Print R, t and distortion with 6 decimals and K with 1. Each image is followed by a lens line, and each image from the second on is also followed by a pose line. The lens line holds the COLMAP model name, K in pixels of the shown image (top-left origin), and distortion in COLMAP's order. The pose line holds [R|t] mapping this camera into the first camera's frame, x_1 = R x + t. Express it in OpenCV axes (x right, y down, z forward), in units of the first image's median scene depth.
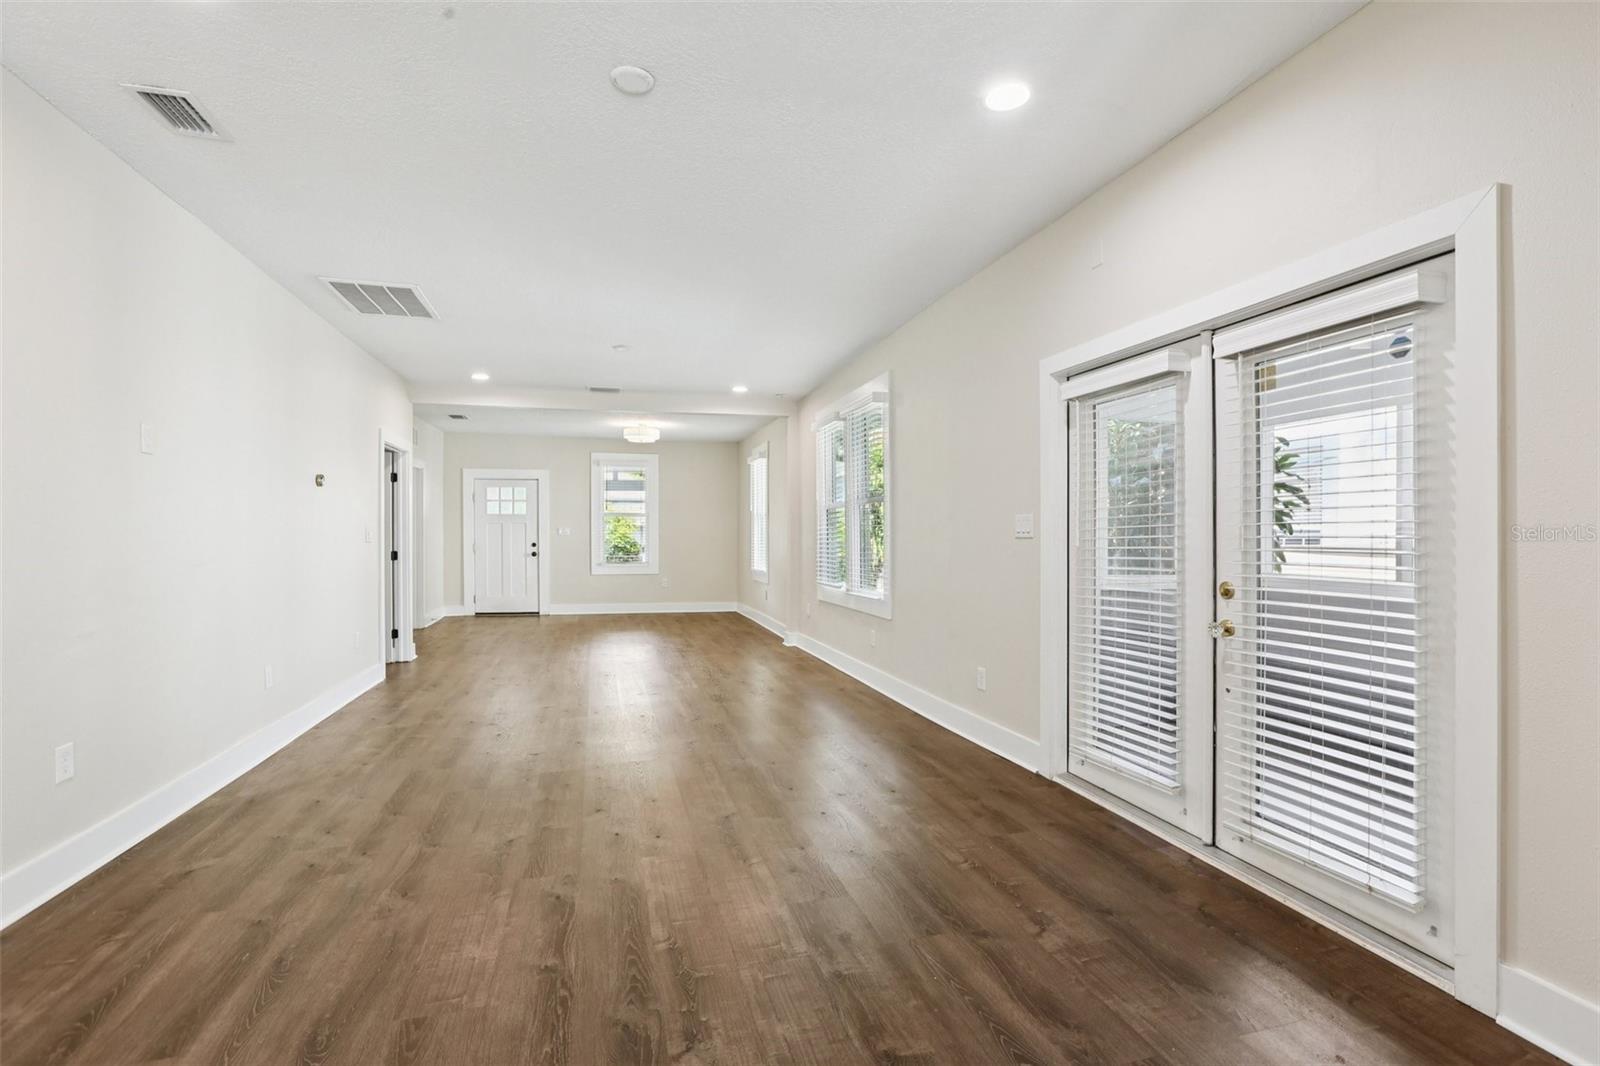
lens RADIAL K [[726.3, 0, 803.9], [0, 726.3, 540.9], [0, 0, 1]] dist [-0.053598, 0.020246]
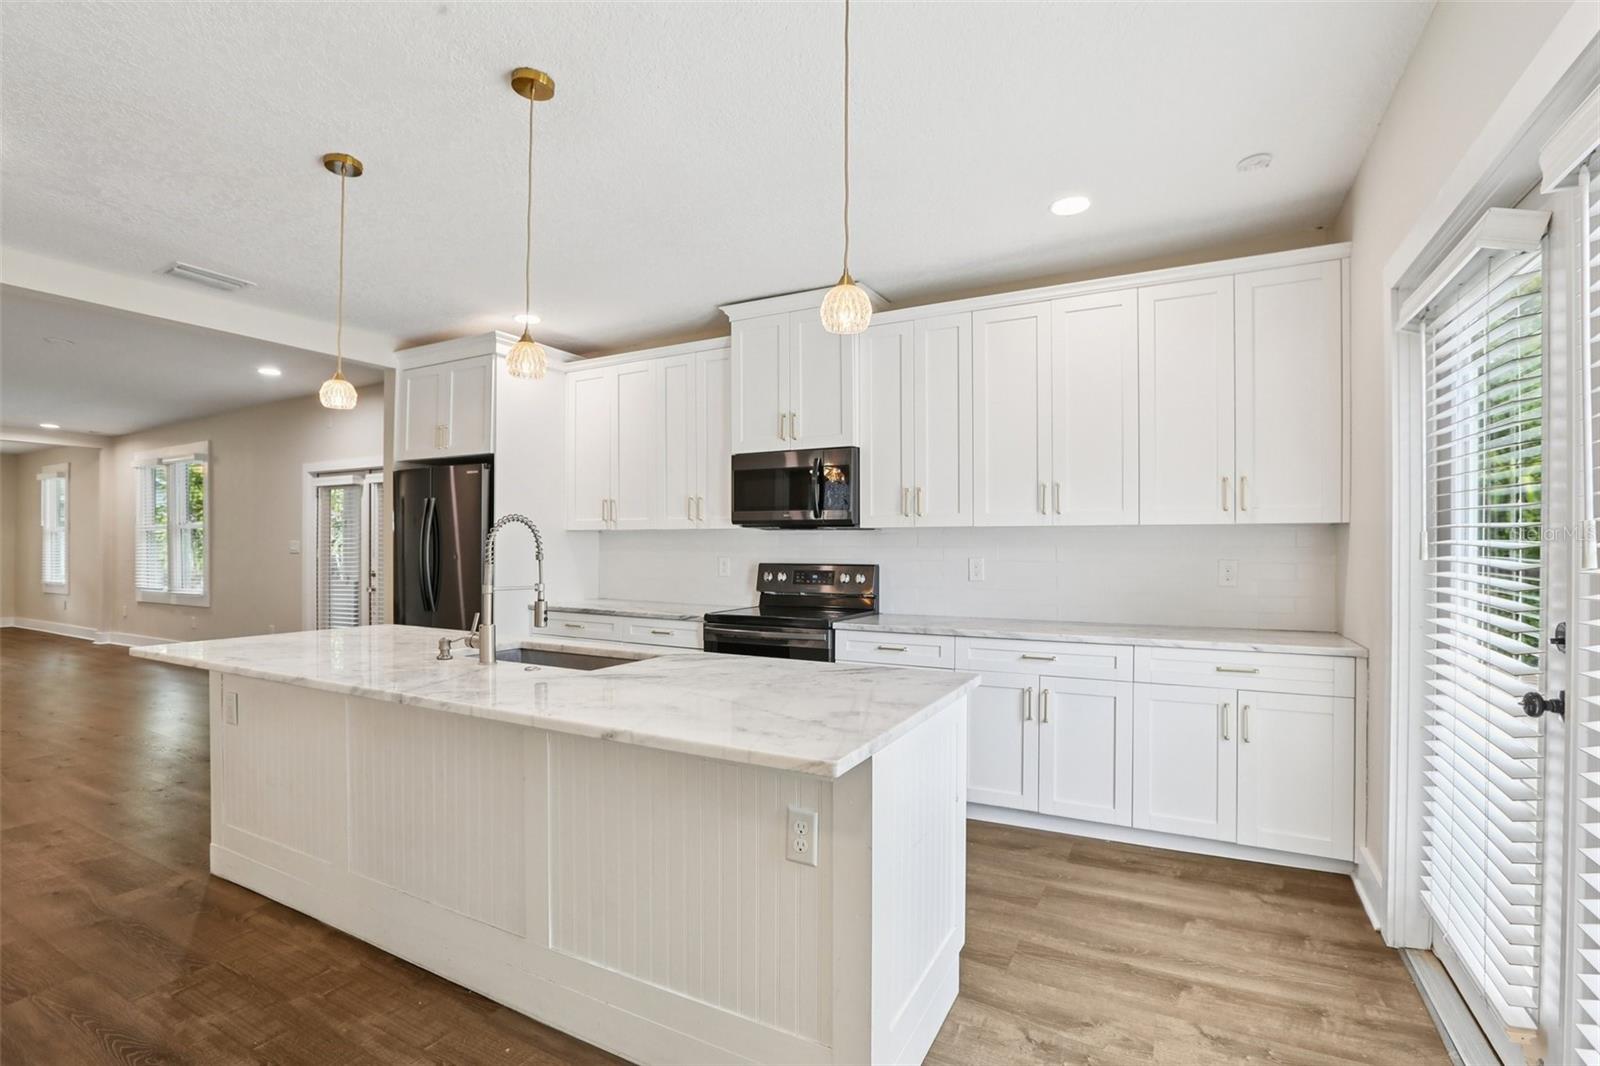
lens RADIAL K [[726.3, 0, 803.9], [0, 726.3, 540.9], [0, 0, 1]] dist [-0.053598, 0.020246]
pose [[0.684321, 0.003143, 0.729175, -0.155742], [0.004223, 0.999957, -0.008274, -0.015662], [-0.729169, 0.008742, 0.684278, -1.344752]]
